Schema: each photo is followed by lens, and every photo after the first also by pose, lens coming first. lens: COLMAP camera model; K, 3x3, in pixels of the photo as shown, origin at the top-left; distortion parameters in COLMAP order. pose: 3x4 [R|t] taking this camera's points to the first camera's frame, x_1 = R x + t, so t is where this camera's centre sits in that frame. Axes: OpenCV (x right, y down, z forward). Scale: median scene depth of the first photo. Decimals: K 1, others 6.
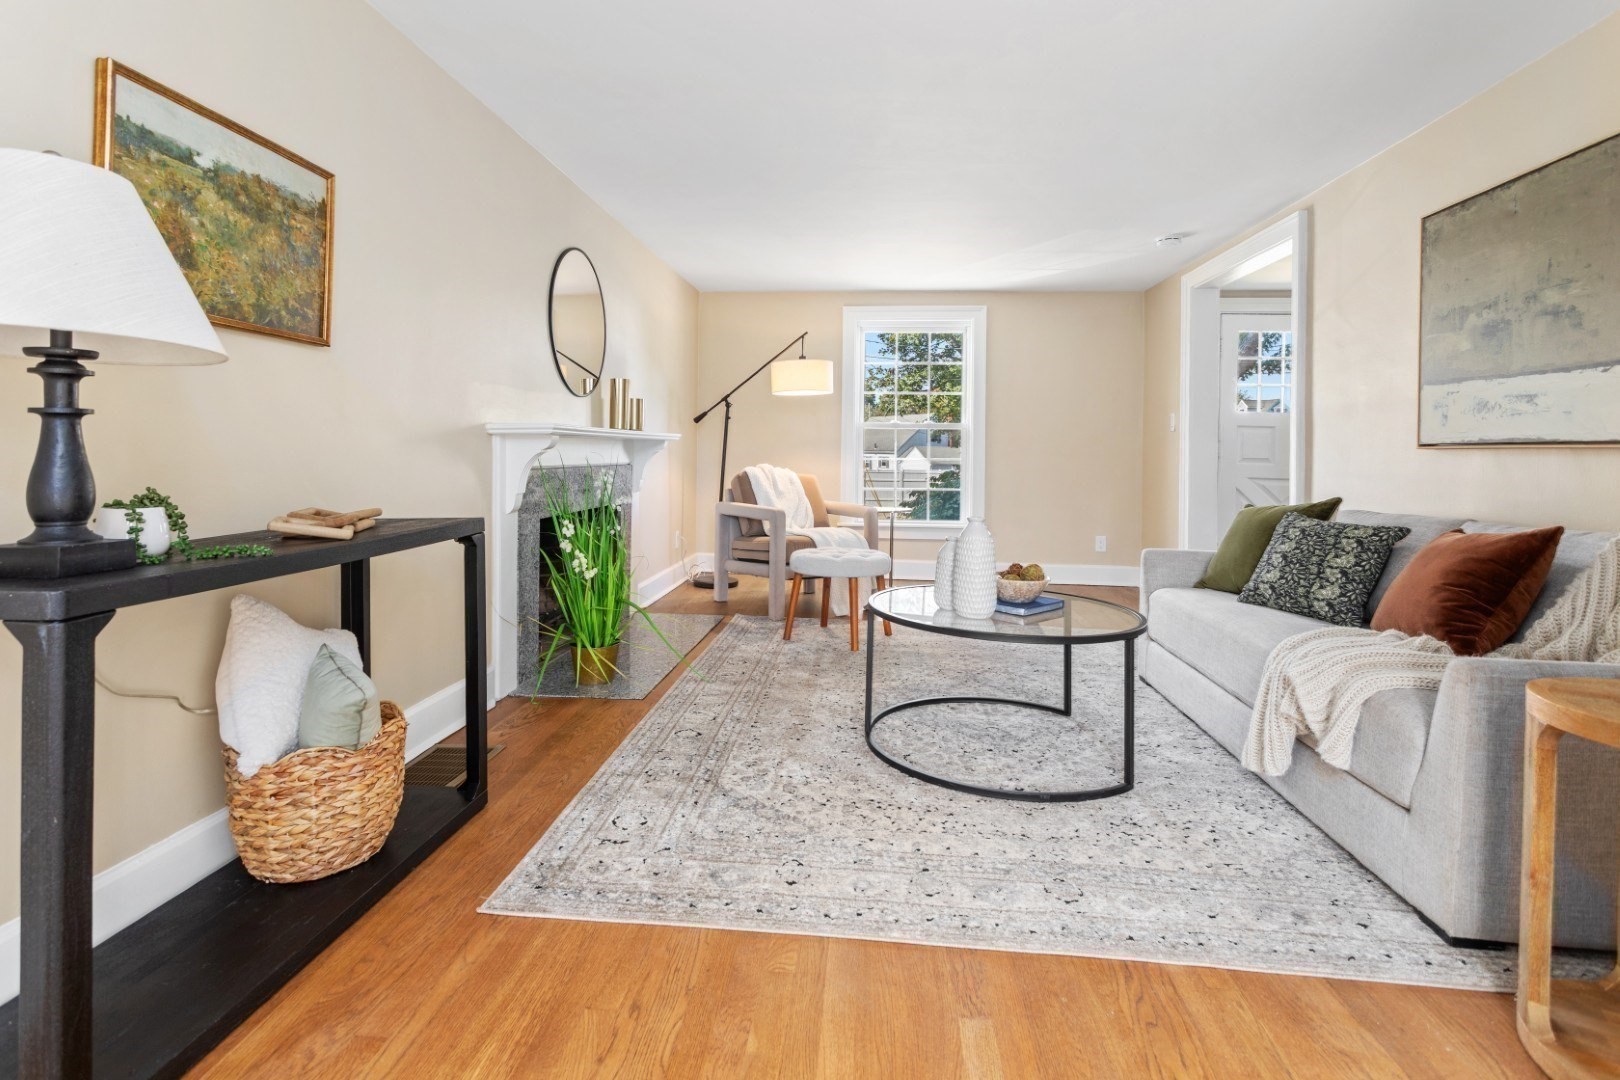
lens RADIAL K [[800.1, 0, 809.0], [0, 800.1, 416.4], [0, 0, 1]] dist [-0.001763, 0.000624]
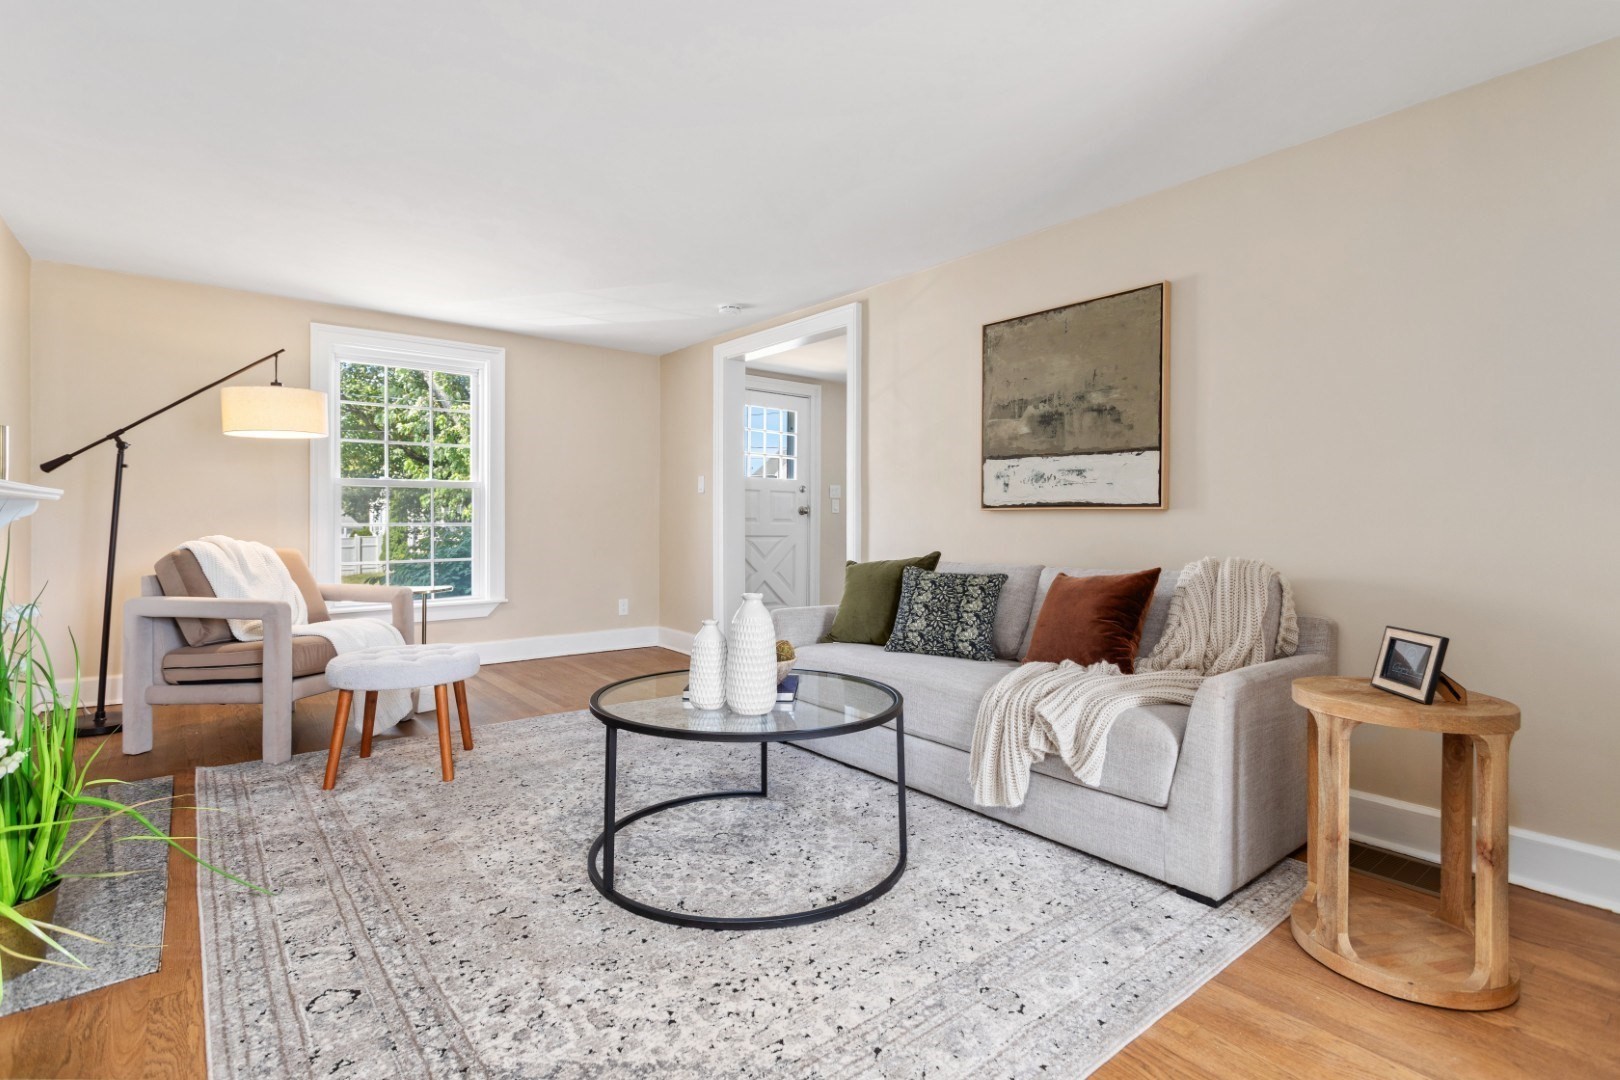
lens RADIAL K [[773.2, 0, 820.3], [0, 773.2, 498.7], [0, 0, 1]] dist [0.000615, 0.000958]
pose [[0.713803, 0.005525, 0.700325, -0.292406], [-0.024389, 0.999558, 0.016973, 0.009196], [-0.699922, -0.029195, 0.713623, 0.348465]]
